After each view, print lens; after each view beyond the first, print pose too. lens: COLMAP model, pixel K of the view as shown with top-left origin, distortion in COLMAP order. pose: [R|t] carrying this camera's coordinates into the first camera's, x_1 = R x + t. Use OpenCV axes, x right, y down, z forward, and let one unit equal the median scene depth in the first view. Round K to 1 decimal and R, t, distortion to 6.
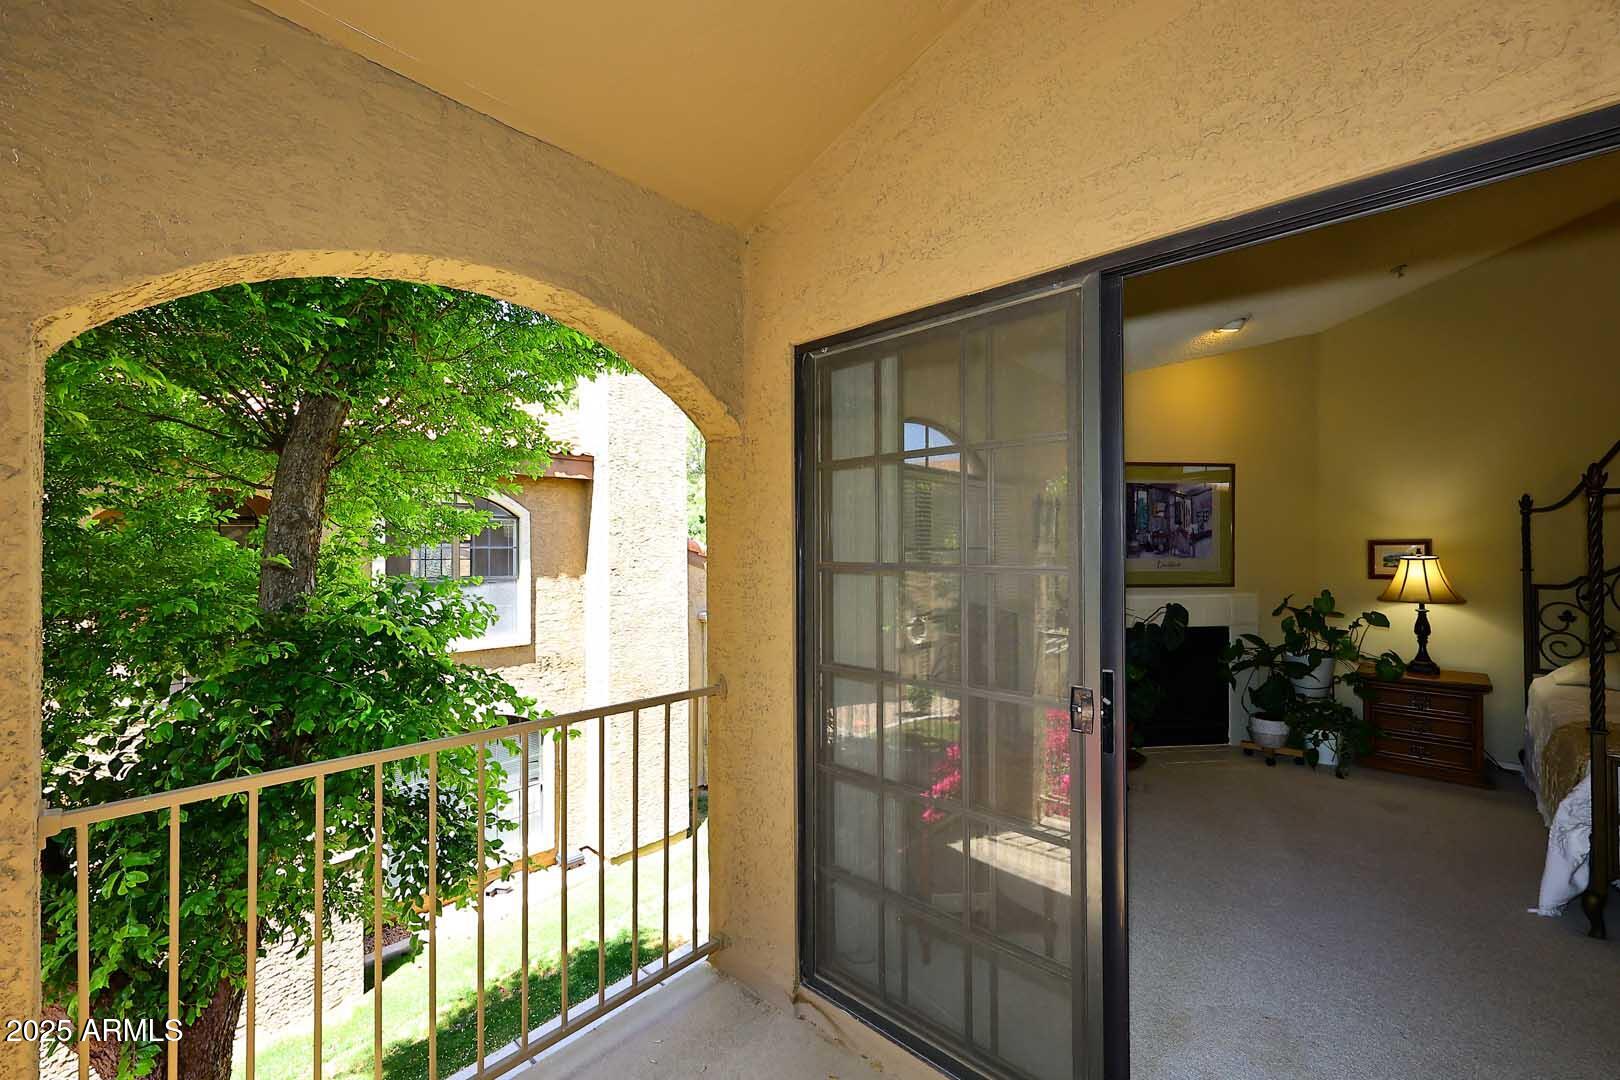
lens RADIAL K [[662.2, 0, 815.9], [0, 662.2, 545.2], [0, 0, 1]] dist [-0.001442, 0.002389]
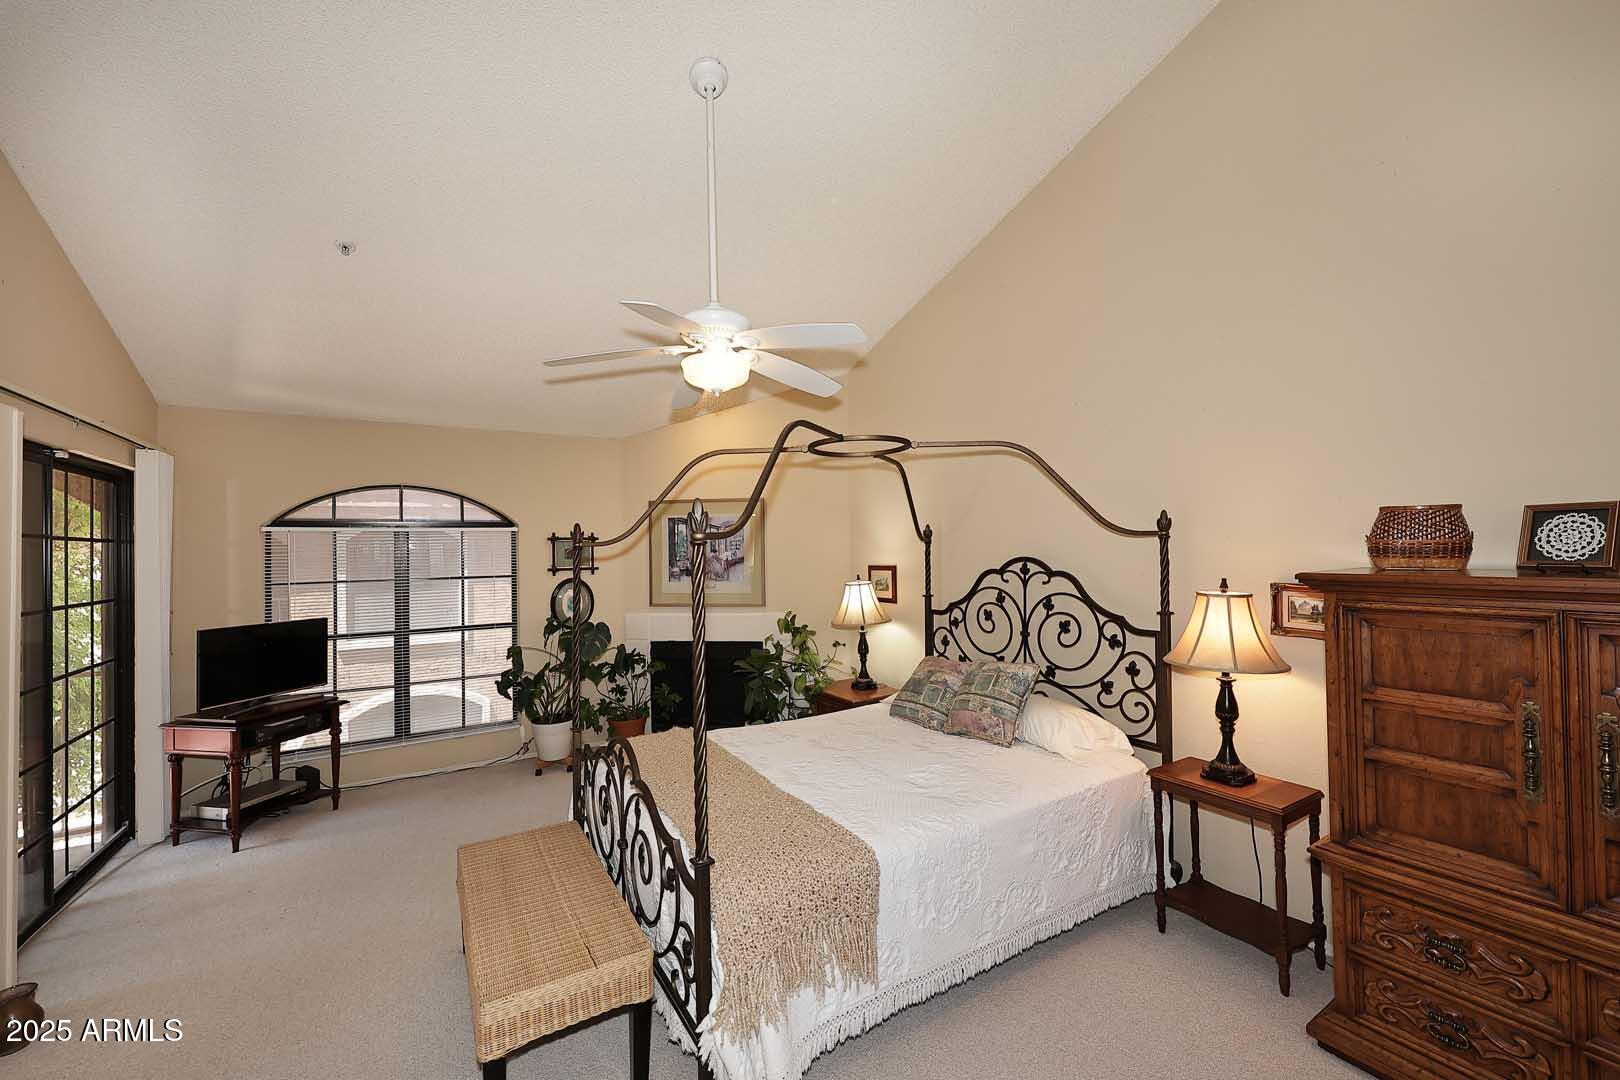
lens RADIAL K [[652.0, 0, 812.6], [0, 652.0, 559.8], [0, 0, 1]] dist [-0.001281, -0.000016]
pose [[0.961636, -0.005720, -0.274268, 1.089018], [0.008578, 0.999921, 0.009220, -0.029199], [0.274194, -0.011219, 0.961609, -0.049261]]
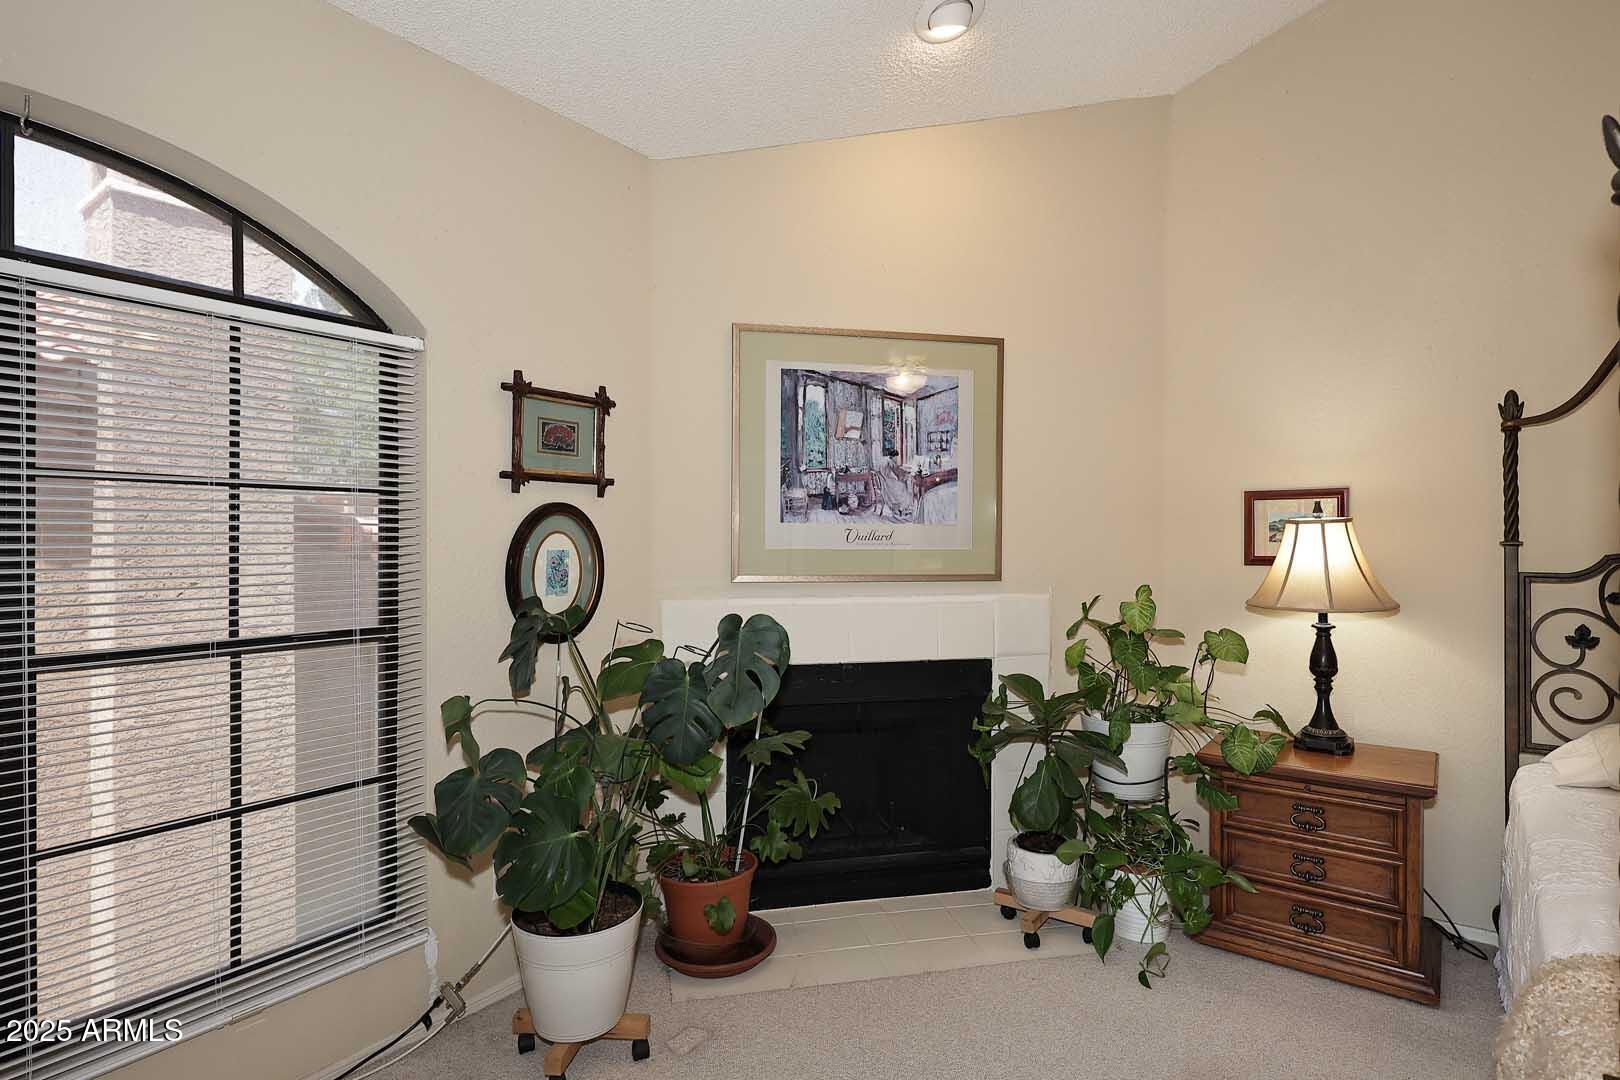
lens RADIAL K [[847.4, 0, 812.6], [0, 847.4, 551.2], [0, 0, 1]] dist [-0.003849, 0.000525]
pose [[0.994726, 0.005277, 0.102428, 0.451097], [-0.006129, 0.999949, 0.008000, 0.037785], [-0.102381, -0.008586, 0.994708, 0.393289]]
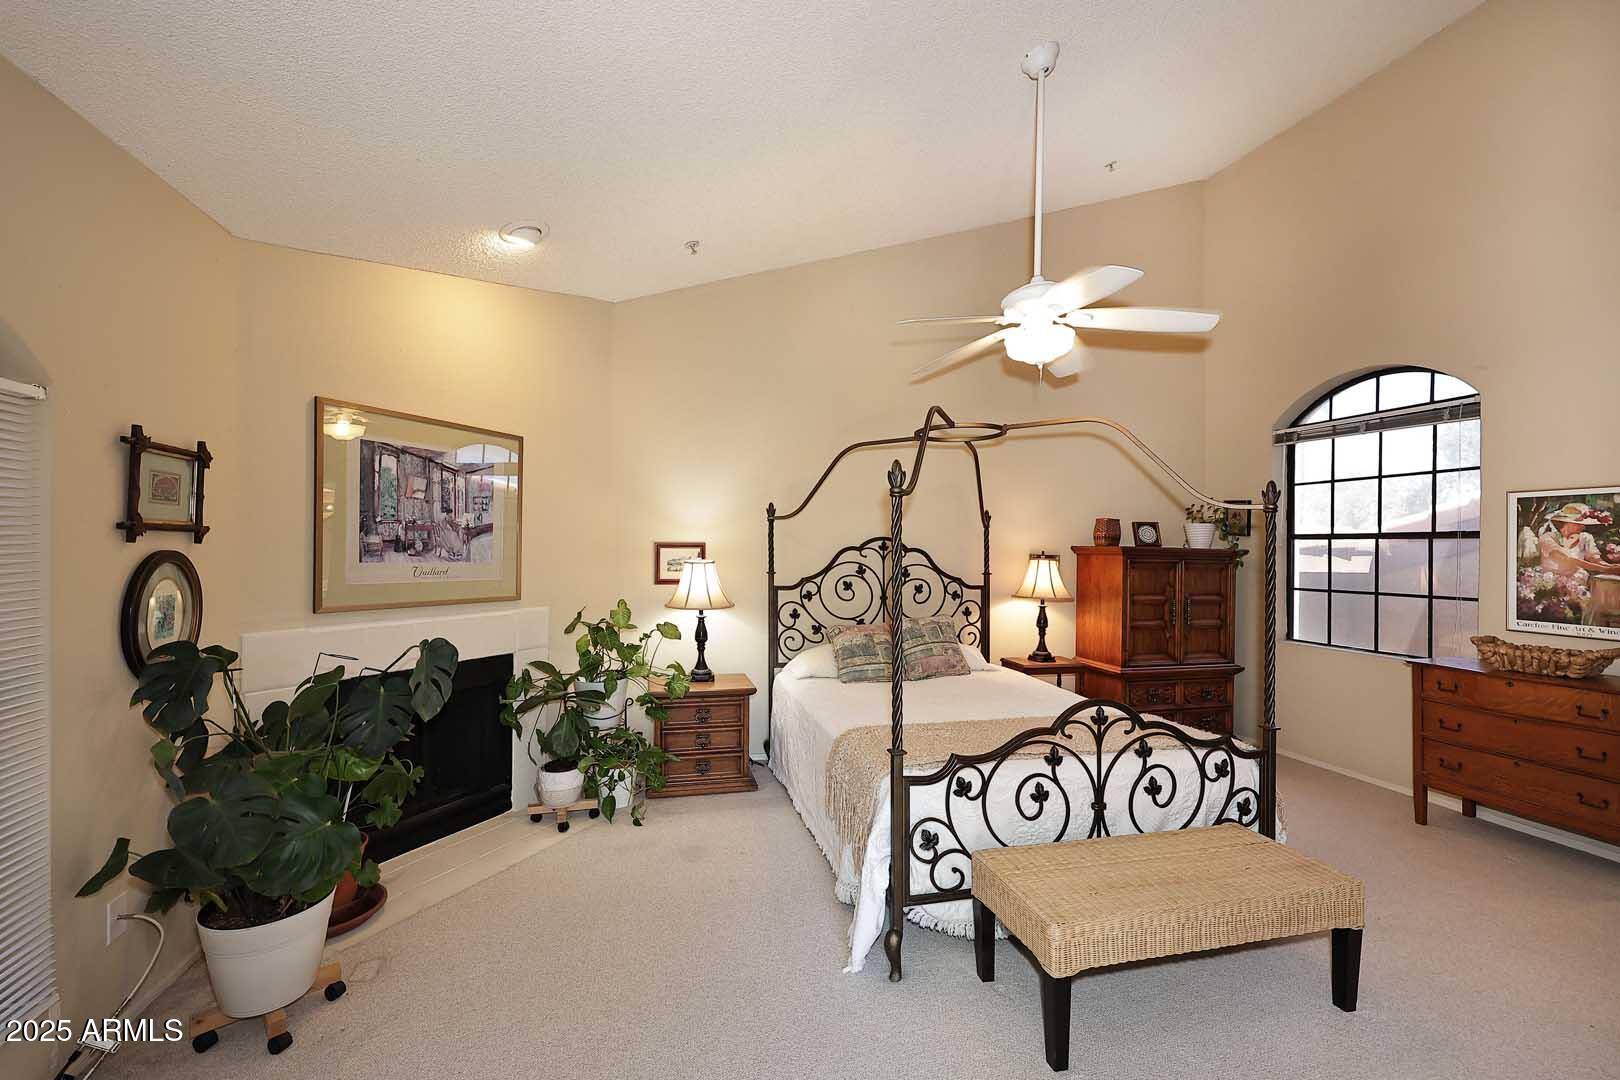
lens RADIAL K [[652.0, 0, 812.6], [0, 652.0, 559.8], [0, 0, 1]] dist [-0.001281, -0.000016]
pose [[0.541092, 0.002833, 0.840959, 0.200447], [-0.013185, 0.999900, 0.005115, 0.009164], [-0.840860, -0.013856, 0.541075, 0.341765]]
